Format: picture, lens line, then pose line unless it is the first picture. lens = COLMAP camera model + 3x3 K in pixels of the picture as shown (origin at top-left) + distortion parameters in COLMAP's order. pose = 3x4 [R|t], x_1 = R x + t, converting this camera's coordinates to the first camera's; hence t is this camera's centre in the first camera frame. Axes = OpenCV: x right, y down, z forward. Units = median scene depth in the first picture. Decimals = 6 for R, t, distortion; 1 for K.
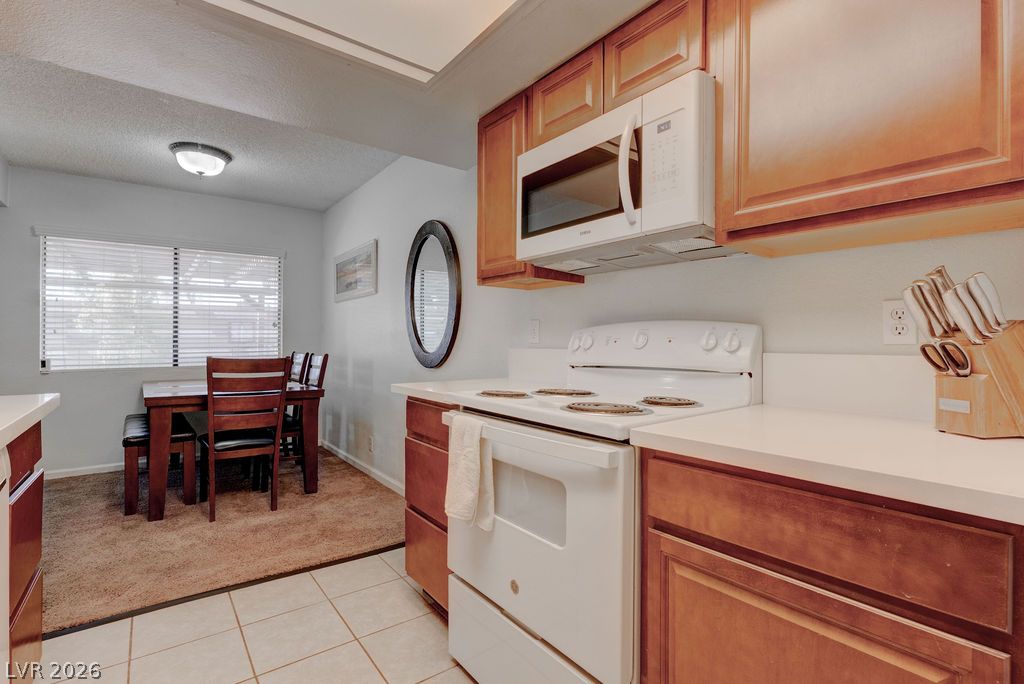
lens RADIAL K [[482.9, 0, 503.3], [0, 482.9, 339.1], [0, 0, 1]] dist [-0.000970, 0.000731]
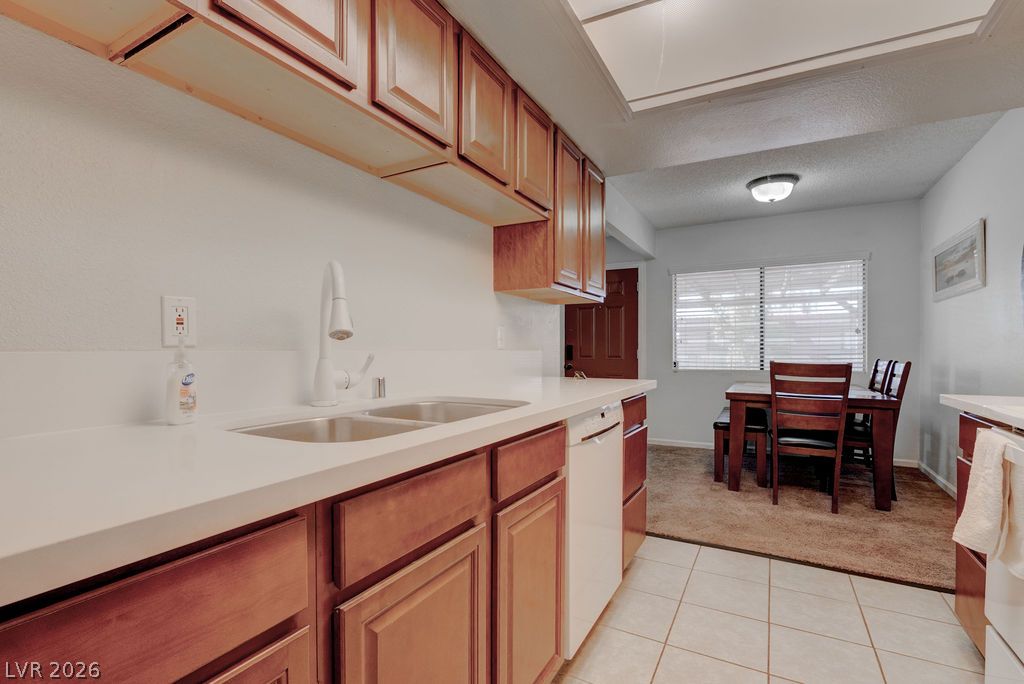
lens RADIAL K [[479.3, 0, 510.4], [0, 479.3, 352.7], [0, 0, 1]] dist [-0.000100, 0.000001]
pose [[0.423517, 0.004003, -0.905879, 0.142865], [0.004613, 0.999968, 0.006576, 0.006119], [0.905877, -0.006964, 0.423484, -0.043121]]
